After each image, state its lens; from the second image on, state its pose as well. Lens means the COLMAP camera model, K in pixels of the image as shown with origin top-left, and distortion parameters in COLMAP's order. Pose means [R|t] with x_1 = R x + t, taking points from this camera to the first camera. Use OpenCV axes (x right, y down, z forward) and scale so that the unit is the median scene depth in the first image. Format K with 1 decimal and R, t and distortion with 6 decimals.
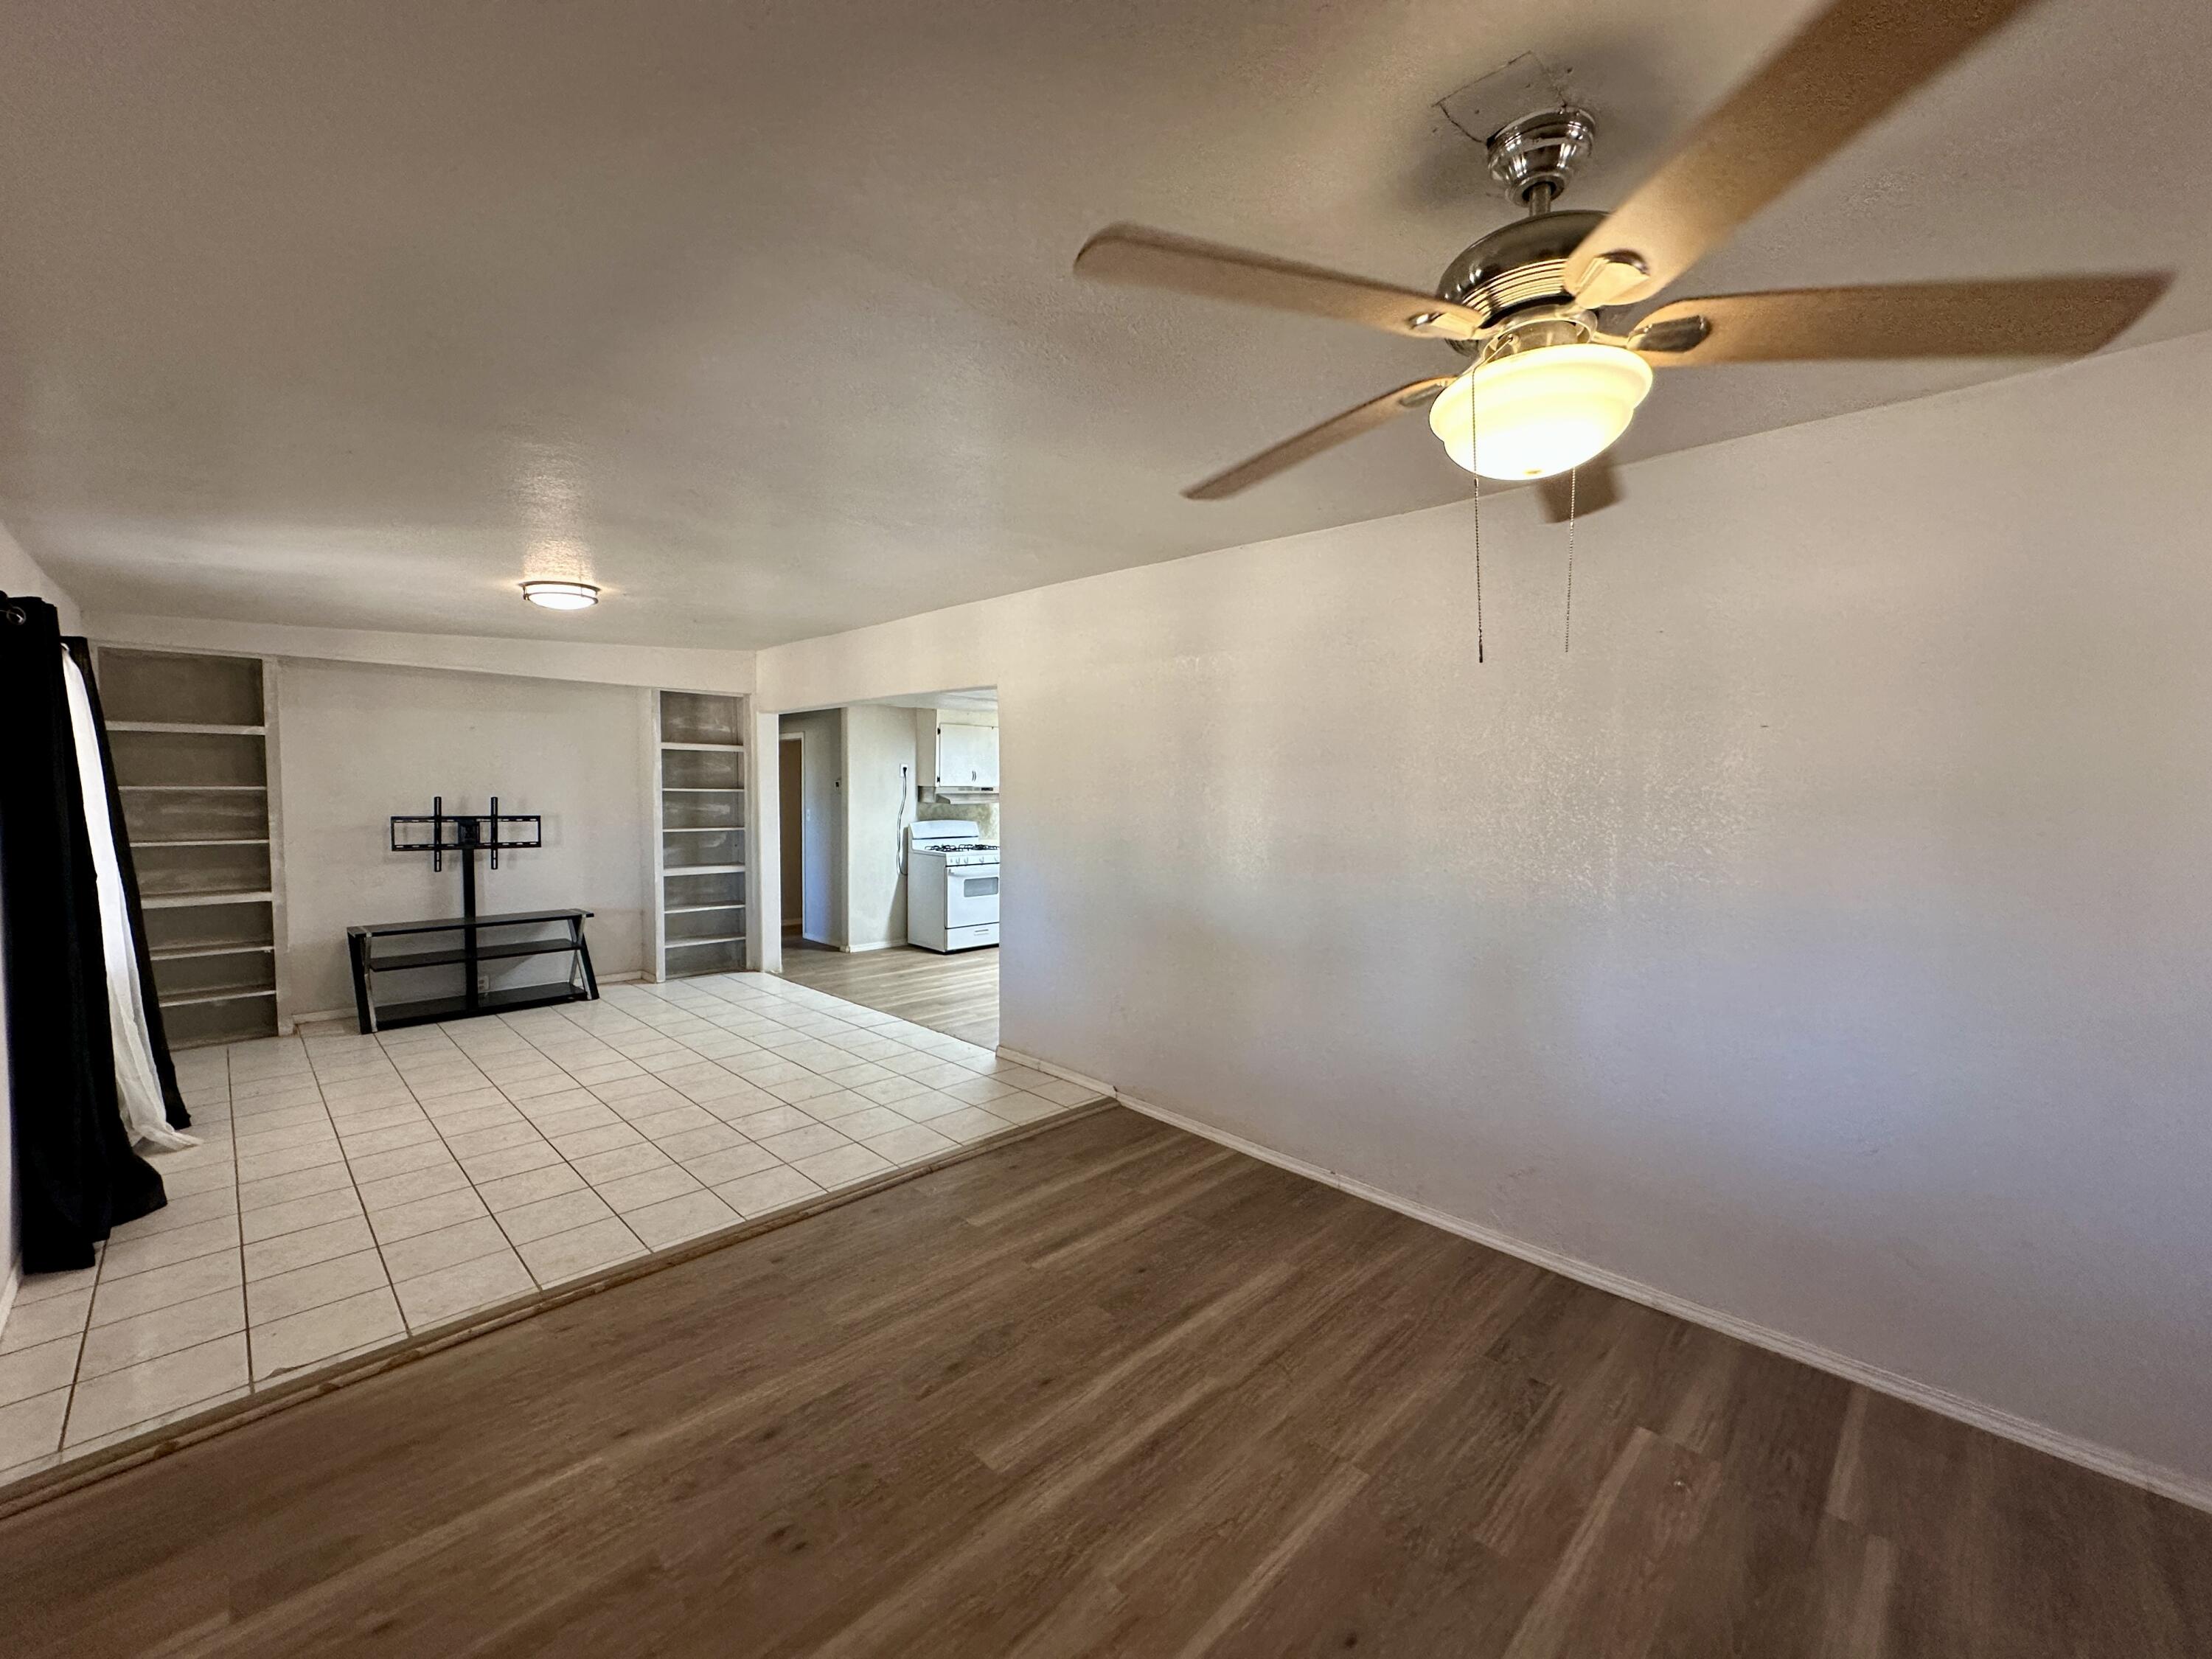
lens RADIAL K [[880.1, 0, 1105.9], [0, 880.1, 834.9], [0, 0, 1]] dist [-0.001956, 0.000186]
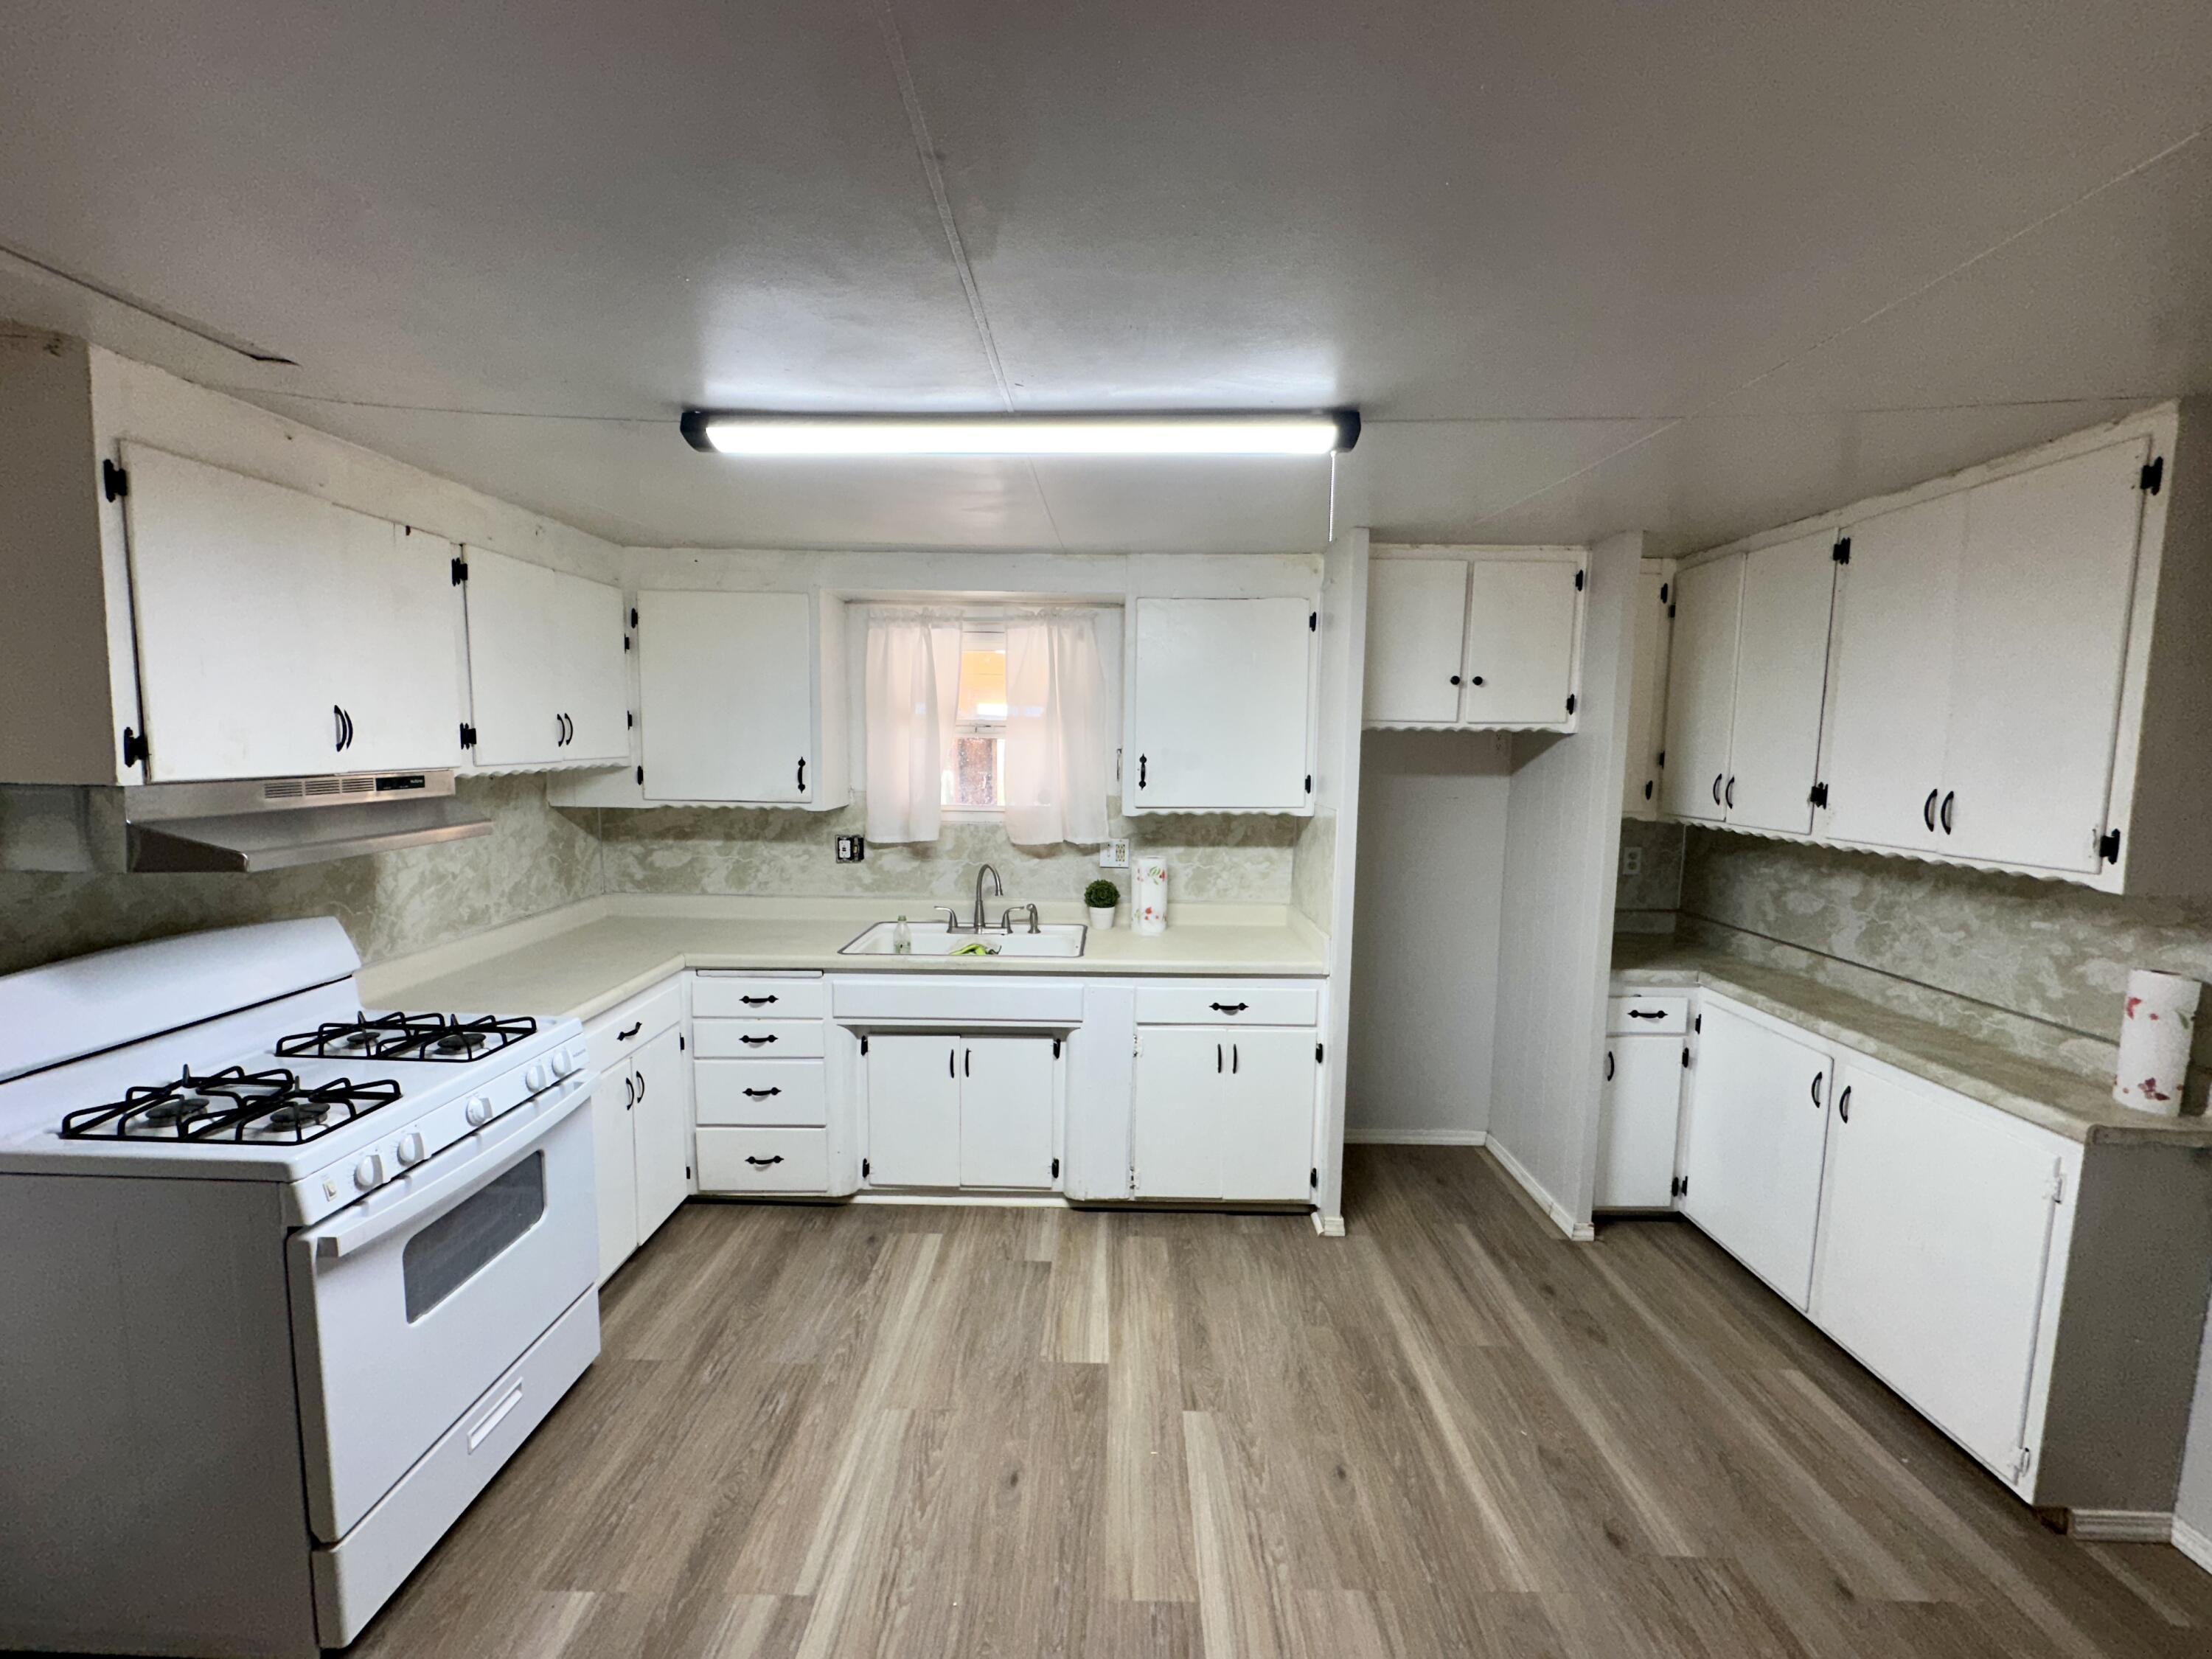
lens RADIAL K [[880.1, 0, 1105.2], [0, 880.1, 831.9], [0, 0, 1]] dist [-0.001956, 0.000186]
pose [[0.713757, -0.071878, 0.696695, -0.223533], [0.033774, 0.997095, 0.068268, -0.065363], [-0.699578, -0.025197, 0.714112, 0.925898]]
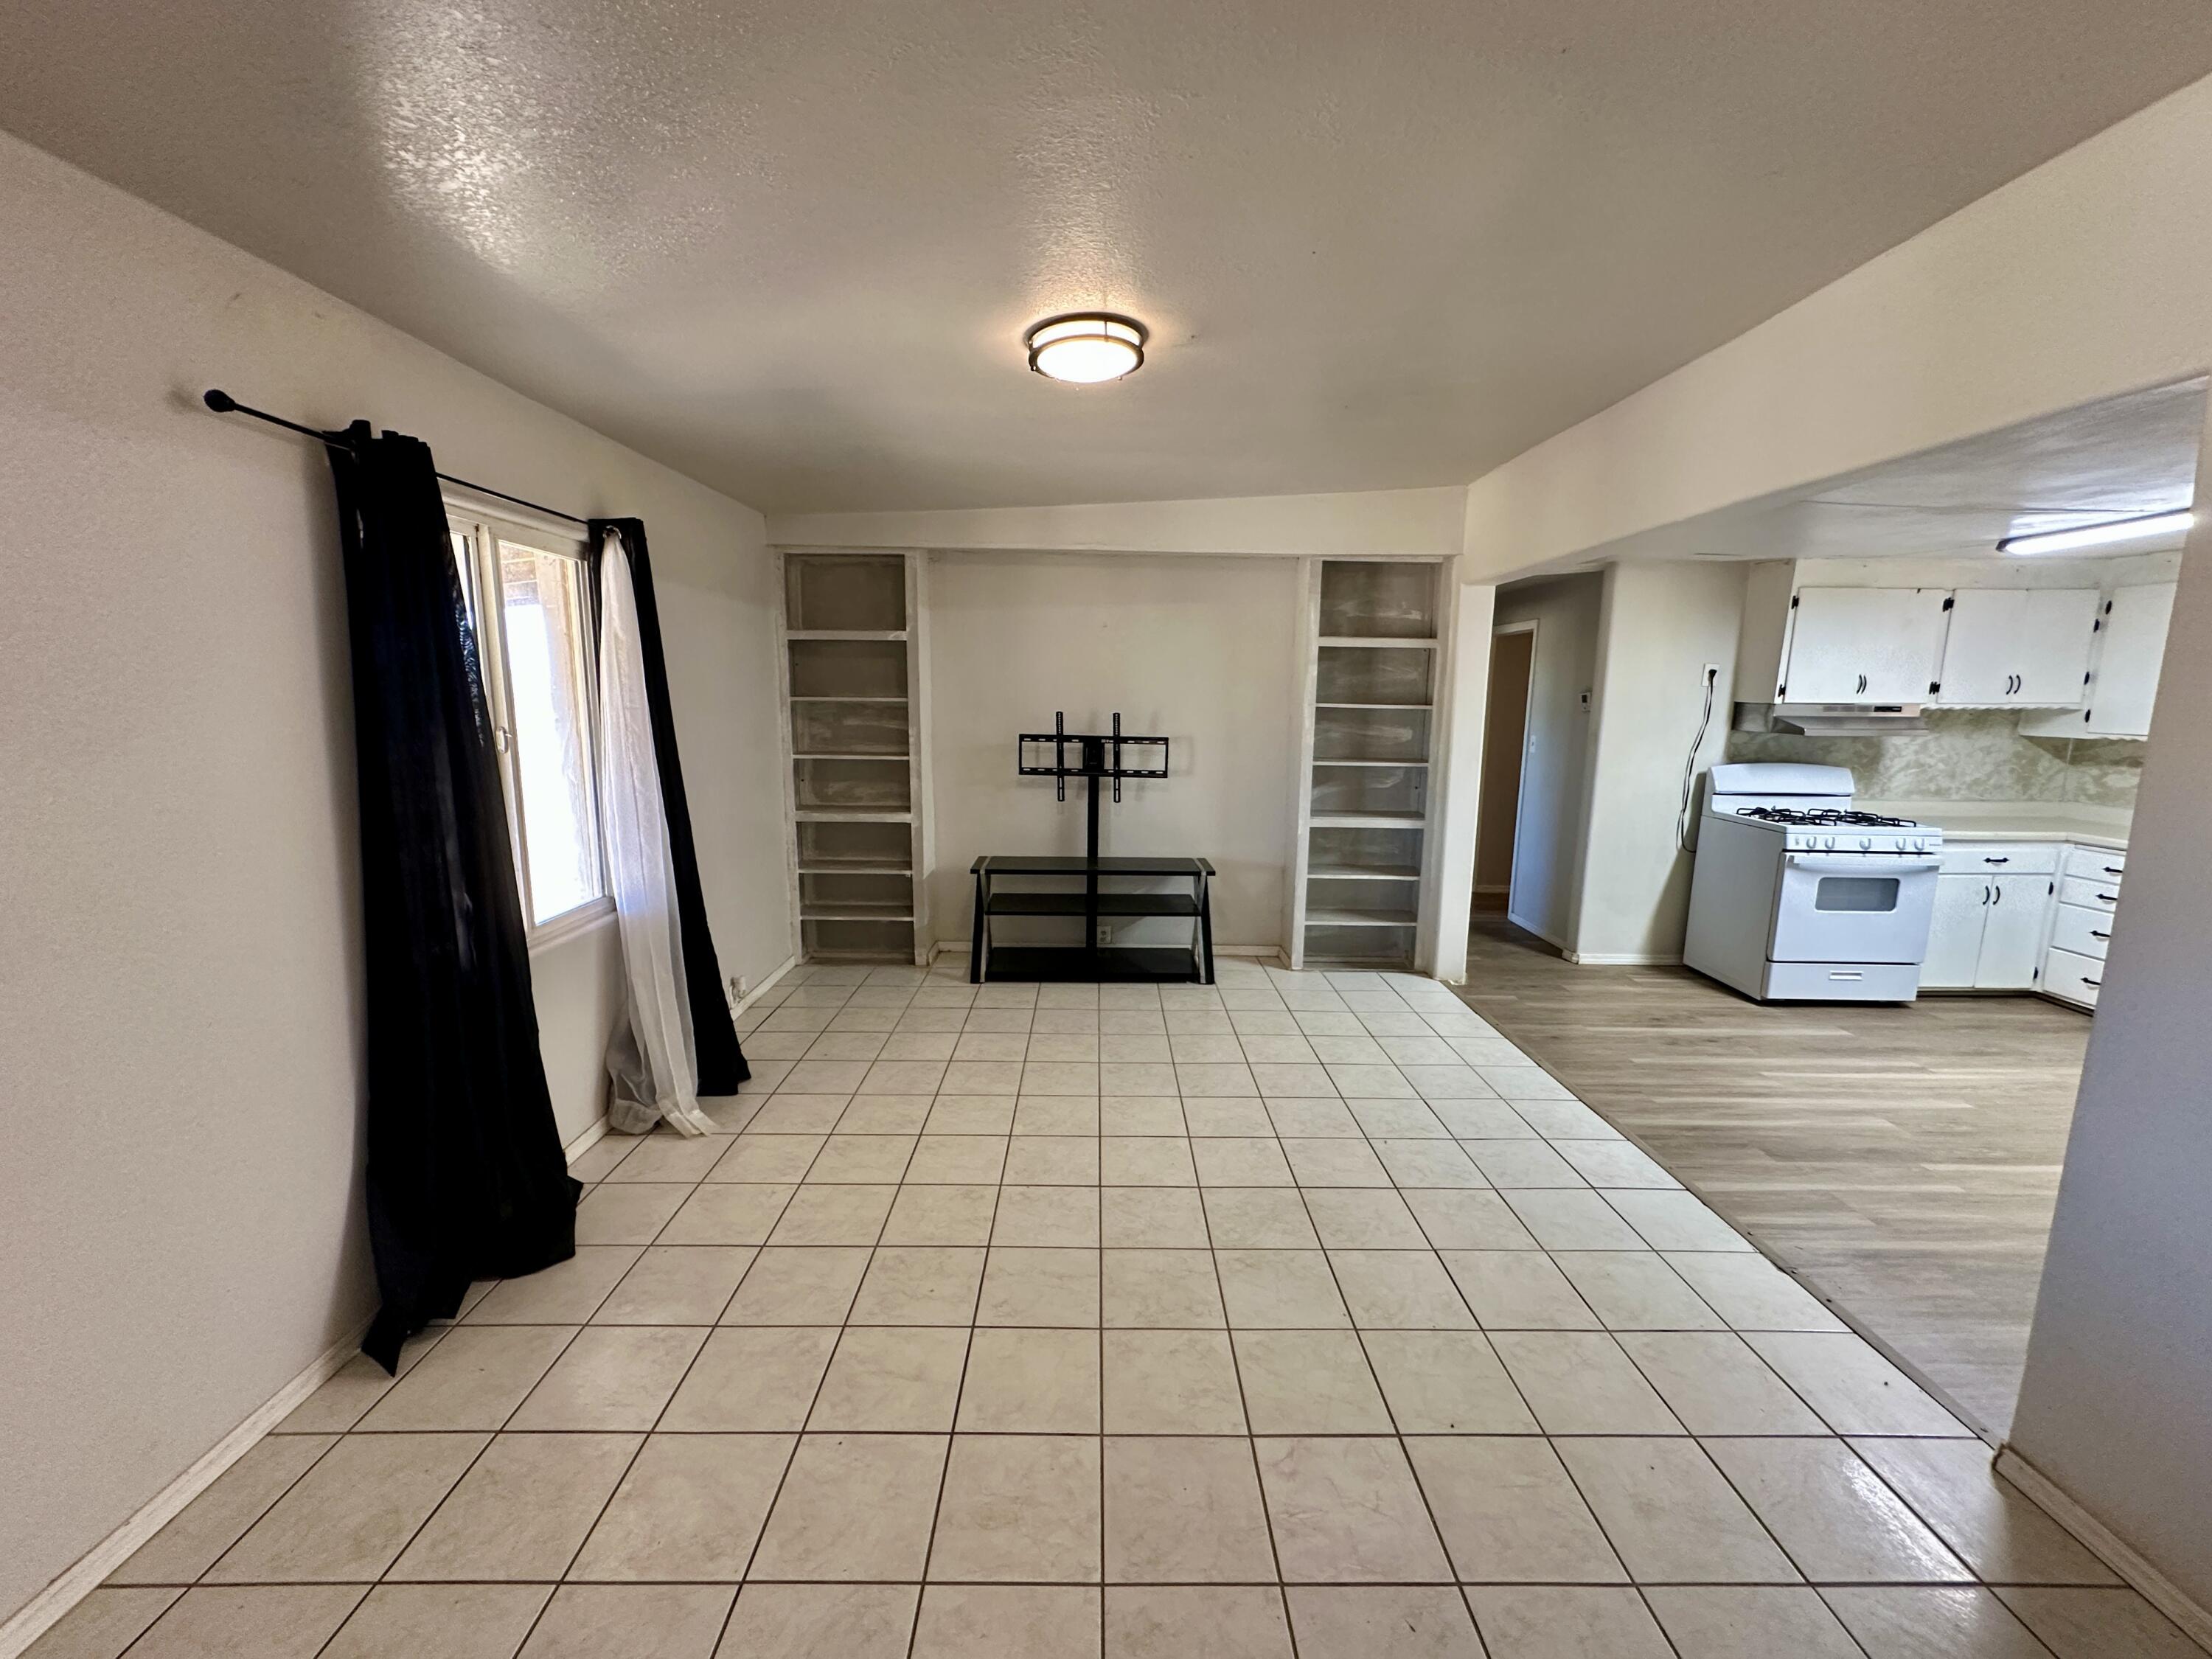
lens RADIAL K [[880.1, 0, 1109.1], [0, 880.1, 833.2], [0, 0, 1]] dist [-0.001956, 0.000186]
pose [[0.709701, 0.111759, -0.695582, -0.122239], [-0.045200, 0.992526, 0.113351, -0.022343], [0.703051, -0.049005, 0.709449, 0.385402]]
